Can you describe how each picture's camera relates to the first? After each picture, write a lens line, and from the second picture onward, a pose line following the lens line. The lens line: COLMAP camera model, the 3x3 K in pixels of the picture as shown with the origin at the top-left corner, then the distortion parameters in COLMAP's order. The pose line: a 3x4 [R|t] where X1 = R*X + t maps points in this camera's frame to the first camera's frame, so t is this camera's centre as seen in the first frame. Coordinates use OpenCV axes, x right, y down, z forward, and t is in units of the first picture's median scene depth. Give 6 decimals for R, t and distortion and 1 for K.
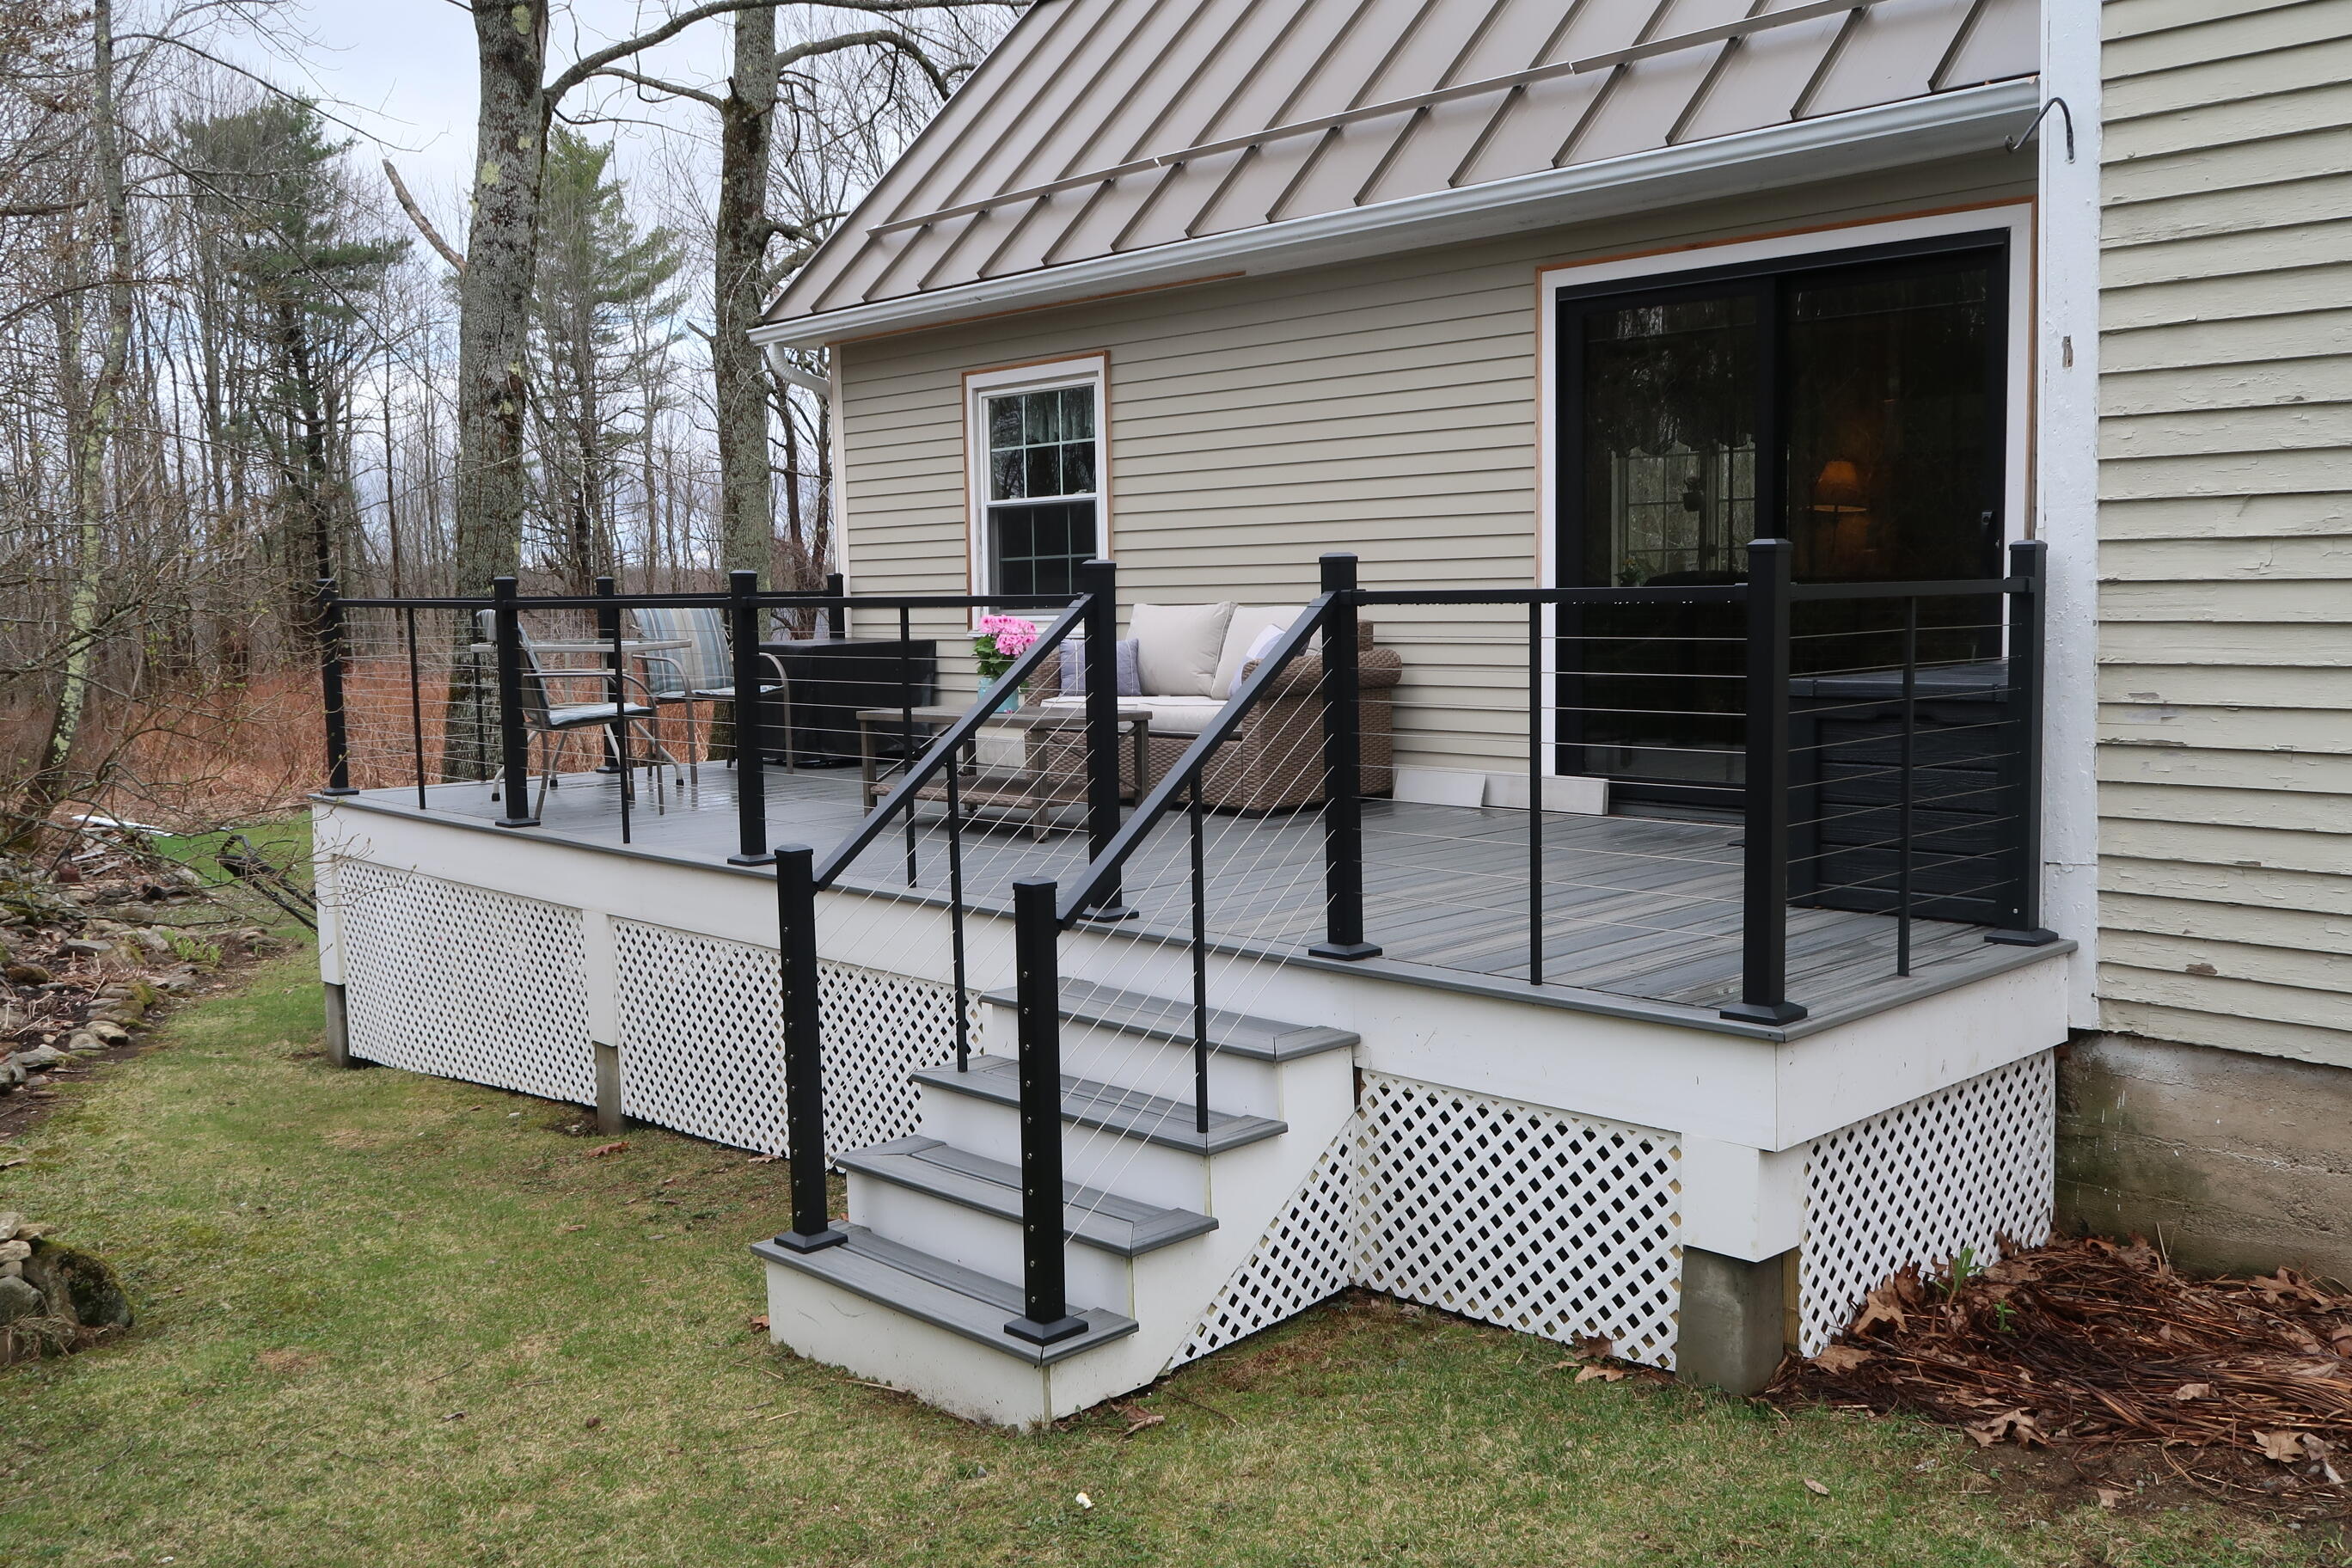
lens RADIAL K [[2085.1, 0, 1110.2], [0, 2085.1, 671.4], [0, 0, 1]] dist [0.010142, 0.007316]
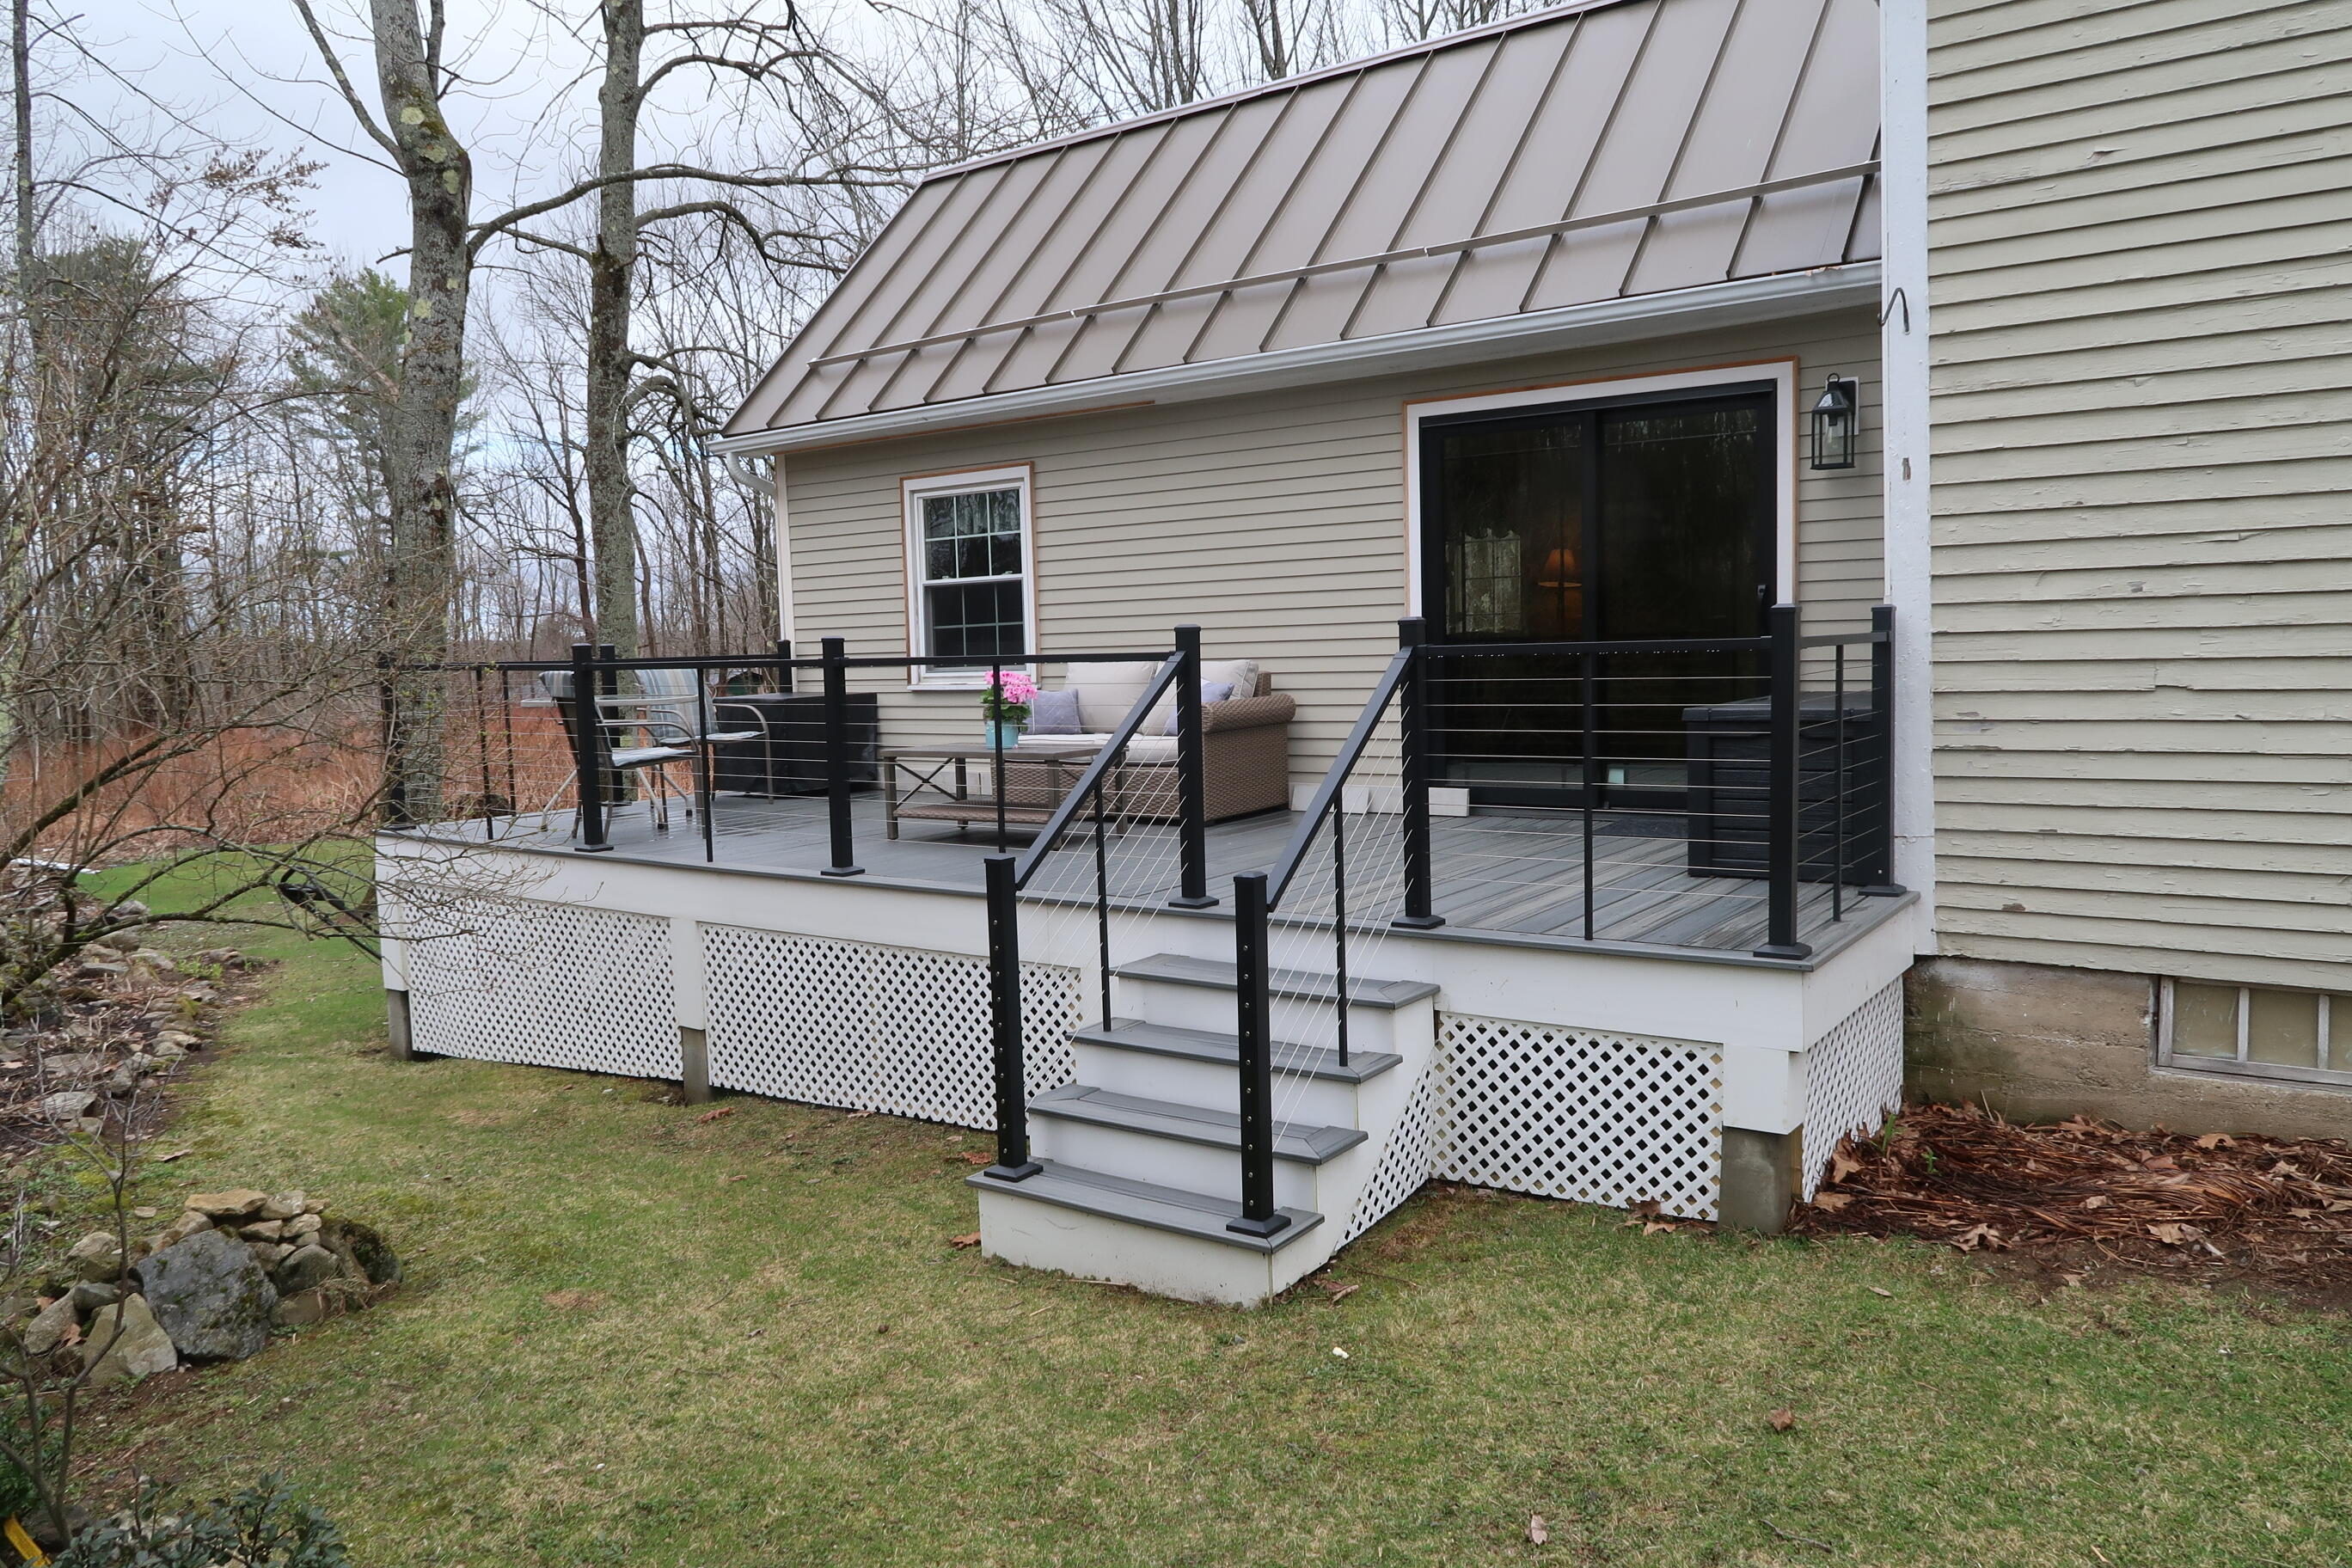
lens RADIAL K [[1653.9, 0, 1119.5], [0, 1653.9, 699.9], [0, 0, 1]] dist [-0.024273, 0.011448]
pose [[0.983150, -0.014988, 0.182188, -0.129989], [0.017018, 0.999809, -0.009582, 0.001274], [-0.182009, 0.012521, 0.983217, 0.009839]]
